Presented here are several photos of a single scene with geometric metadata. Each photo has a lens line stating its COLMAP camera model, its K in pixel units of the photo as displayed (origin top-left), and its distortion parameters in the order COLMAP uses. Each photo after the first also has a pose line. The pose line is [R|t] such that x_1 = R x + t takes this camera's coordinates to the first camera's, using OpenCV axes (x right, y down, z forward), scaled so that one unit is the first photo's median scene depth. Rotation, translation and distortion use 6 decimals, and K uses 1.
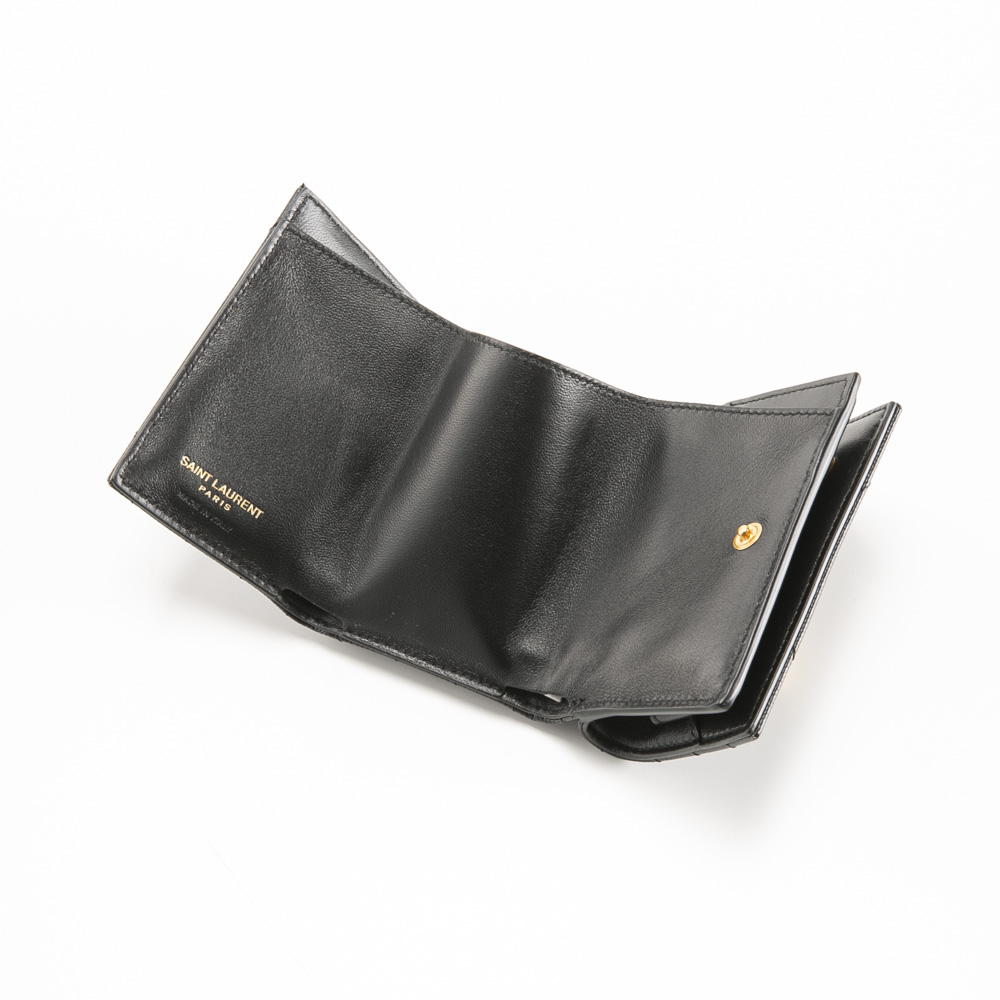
lens RADIAL K [[2458.3, 0, 499.9], [0, 2458.3, 499.7], [0, 0, 1]] dist [-0.068007, 0.000000]
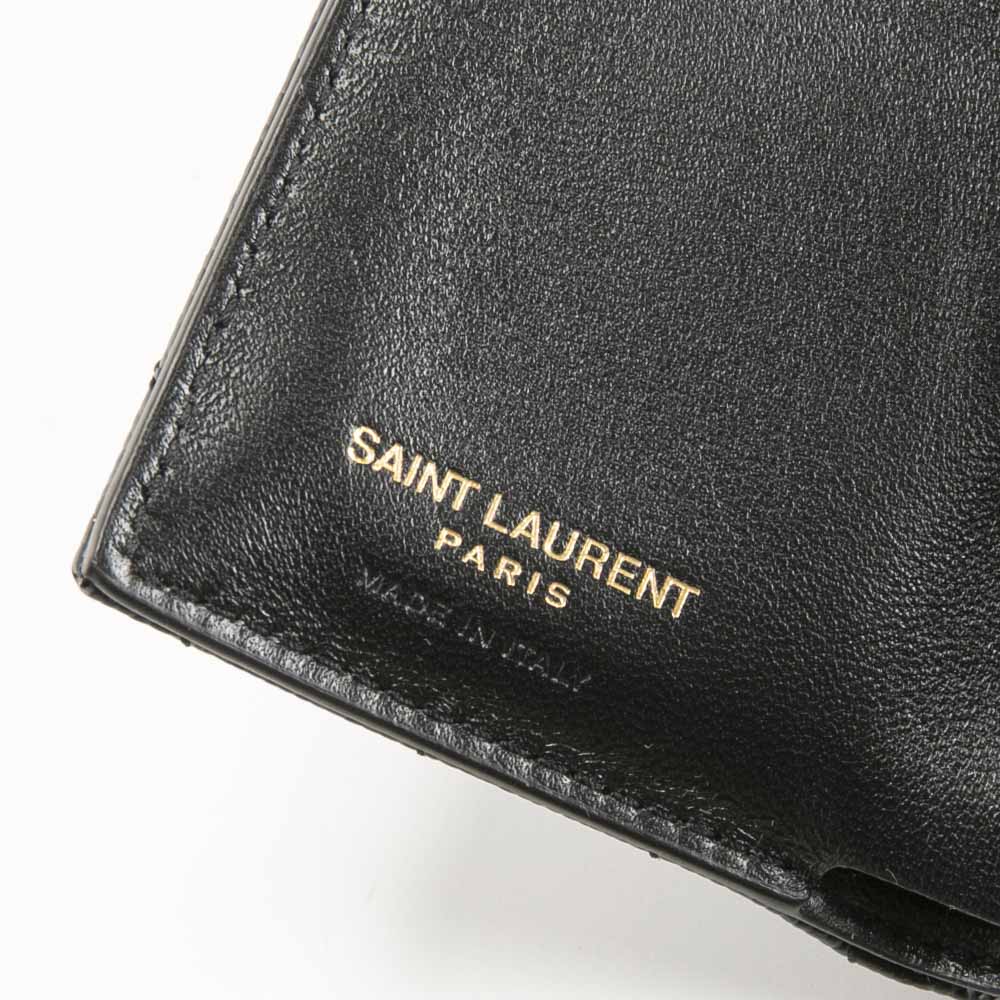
lens RADIAL K [[2382.5, 0, 500.3], [0, 2382.5, 499.5], [0, 0, 1]] dist [0.054200, 0.000000]
pose [[0.975865, -0.161387, -0.147109, -0.078829], [0.170150, 0.984200, 0.048986, -0.019893], [0.136879, -0.072834, 0.987907, 0.756387]]
